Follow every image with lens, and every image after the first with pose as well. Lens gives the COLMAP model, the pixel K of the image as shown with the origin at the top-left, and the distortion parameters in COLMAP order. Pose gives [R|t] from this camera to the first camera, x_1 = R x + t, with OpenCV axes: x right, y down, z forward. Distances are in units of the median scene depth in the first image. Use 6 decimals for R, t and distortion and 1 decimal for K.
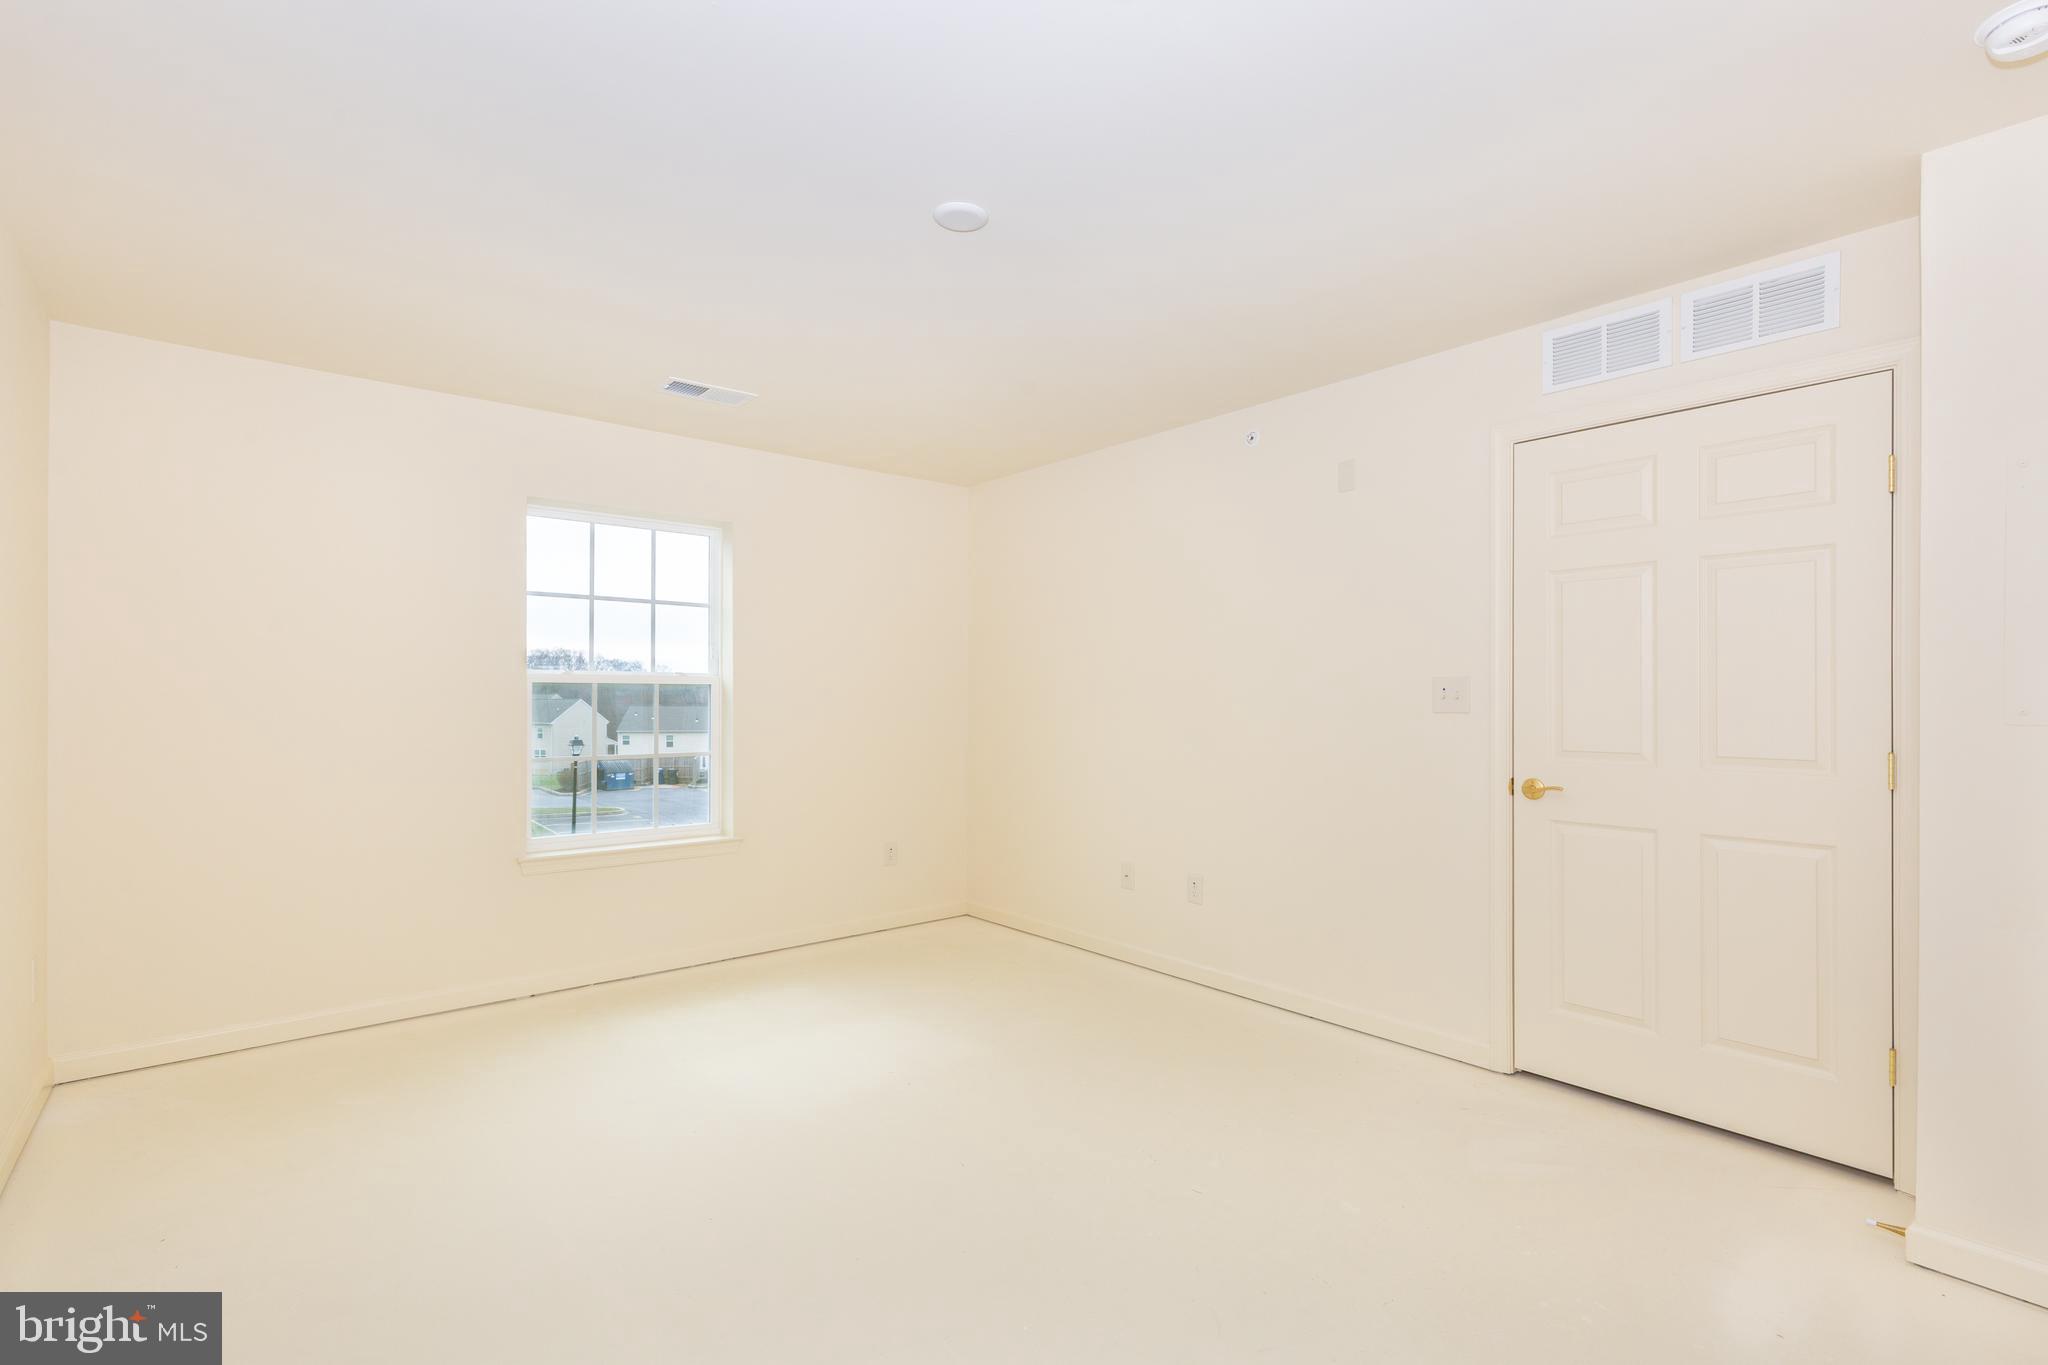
lens RADIAL K [[956.7, 0, 1021.4], [0, 956.7, 689.1], [0, 0, 1]] dist [0.015499, -0.007435]
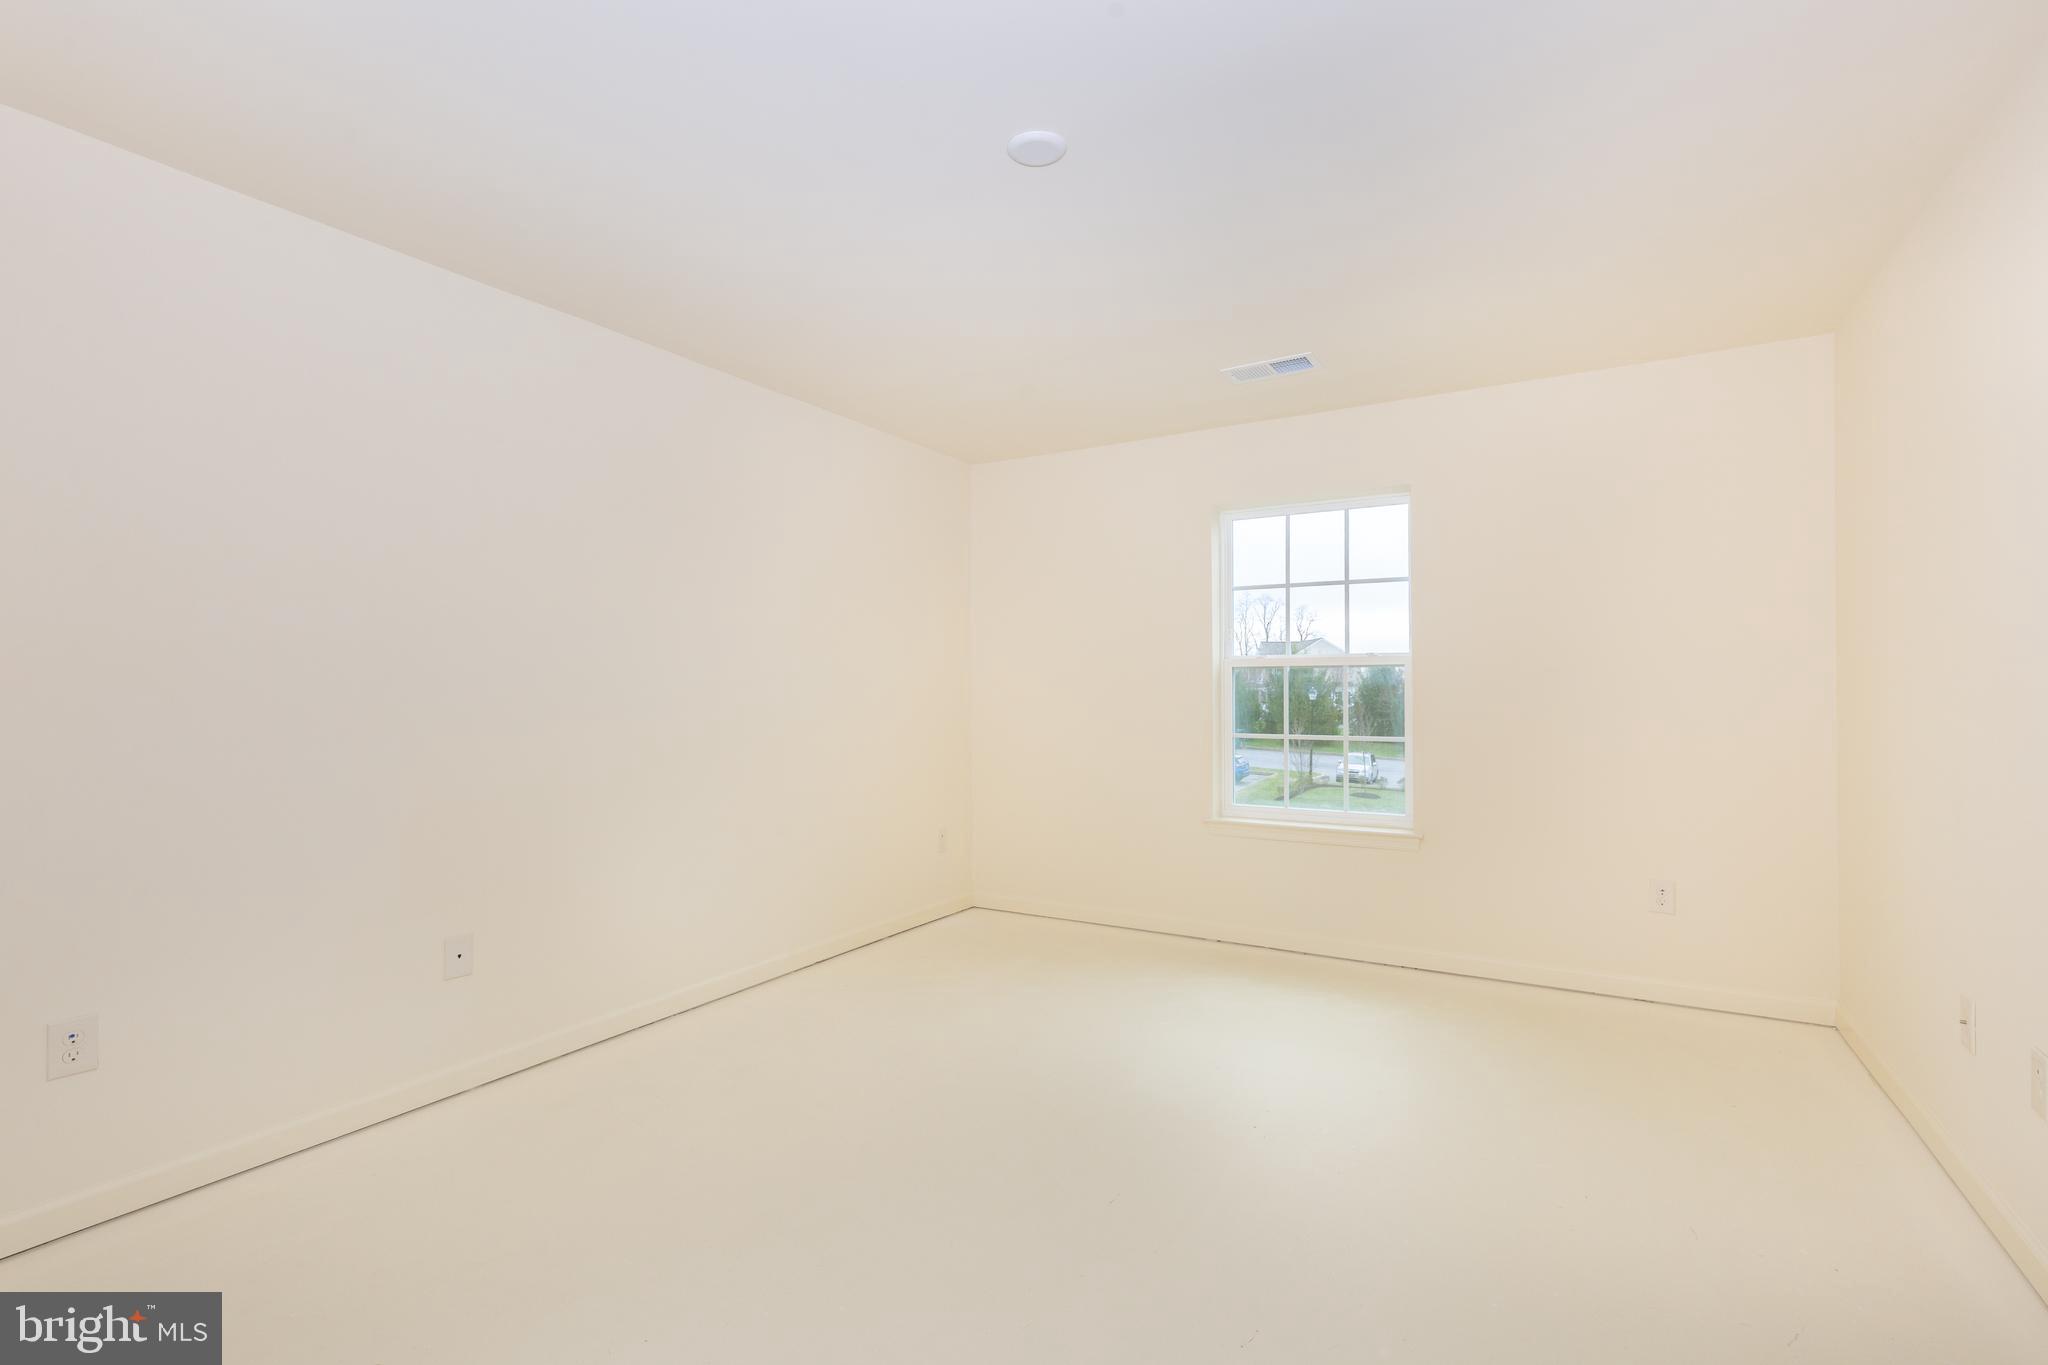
lens RADIAL K [[956.7, 0, 1021.4], [0, 956.7, 689.1], [0, 0, 1]] dist [0.015499, -0.007435]
pose [[0.323203, 0.000302, -0.946330, 0.444151], [0.009925, 0.999944, 0.003709, 0.011594], [0.946278, -0.010591, 0.323182, 0.370118]]
